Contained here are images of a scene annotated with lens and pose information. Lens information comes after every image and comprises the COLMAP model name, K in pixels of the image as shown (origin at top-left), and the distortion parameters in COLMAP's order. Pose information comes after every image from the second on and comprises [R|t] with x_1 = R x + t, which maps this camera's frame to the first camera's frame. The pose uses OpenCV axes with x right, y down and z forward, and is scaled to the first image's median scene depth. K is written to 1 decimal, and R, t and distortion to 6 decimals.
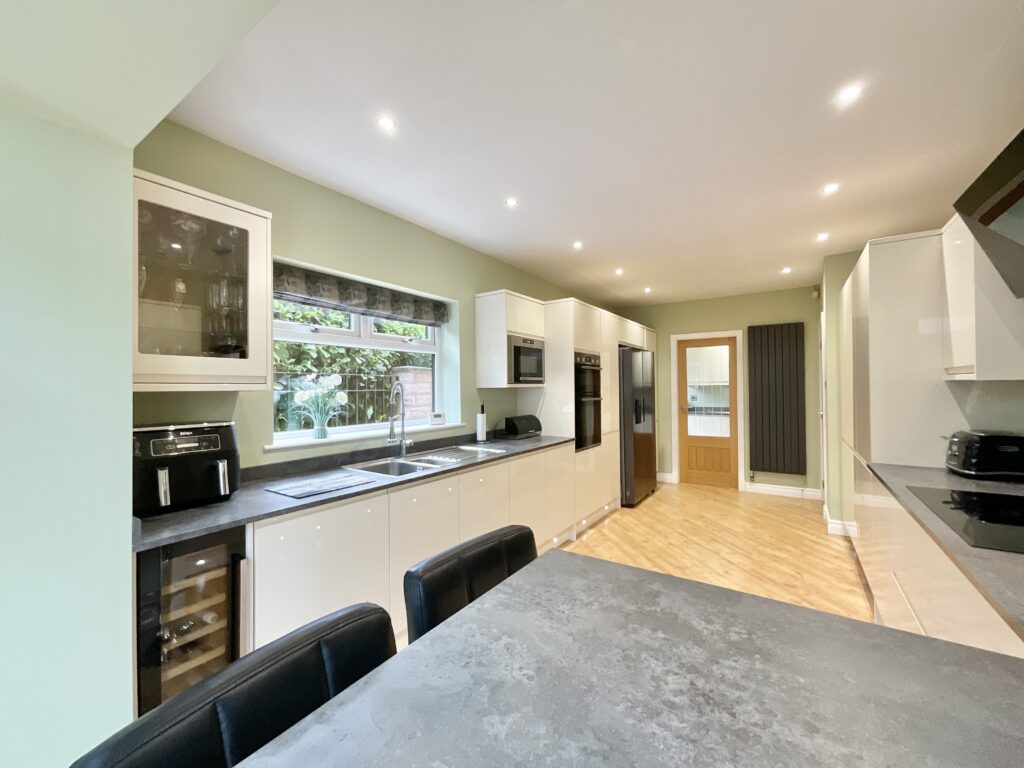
lens RADIAL K [[417.2, 0, 510.5], [0, 417.2, 382.6], [0, 0, 1]] dist [-0.004004, 0.002434]
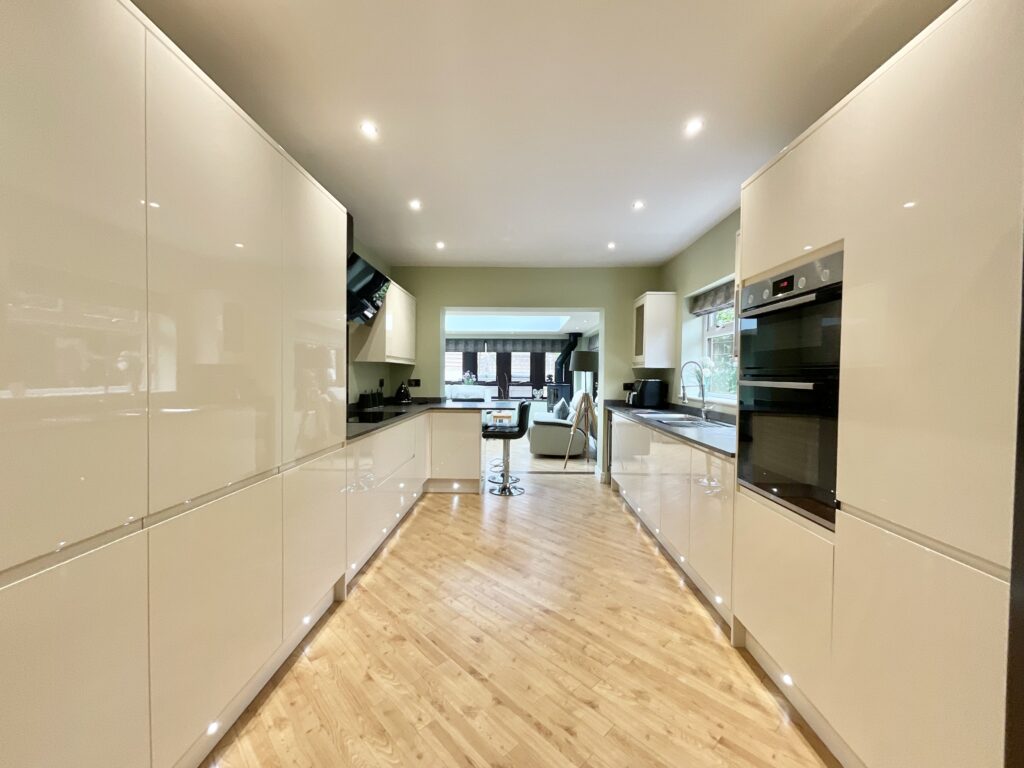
lens RADIAL K [[417.2, 0, 514.2], [0, 417.2, 381.3], [0, 0, 1]] dist [-0.004004, 0.002434]
pose [[-0.836953, 0.013209, -0.547115, 0.481853], [0.004392, 0.999839, 0.017420, 0.021809], [0.547257, 0.012177, -0.836876, 0.918865]]
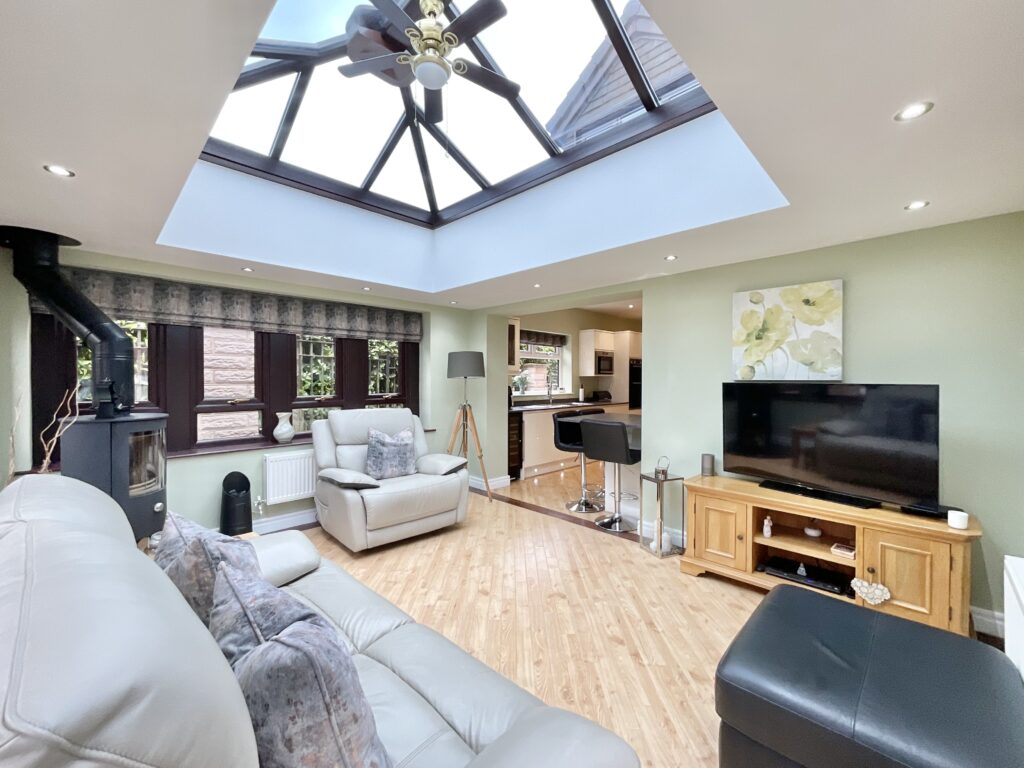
lens RADIAL K [[417.2, 0, 512.7], [0, 417.2, 379.7], [0, 0, 1]] dist [-0.004004, 0.002434]
pose [[0.984741, 0.014581, -0.173413, -0.083312], [-0.011388, 0.999747, 0.019390, -0.012752], [0.173652, -0.017119, 0.984658, -1.914023]]
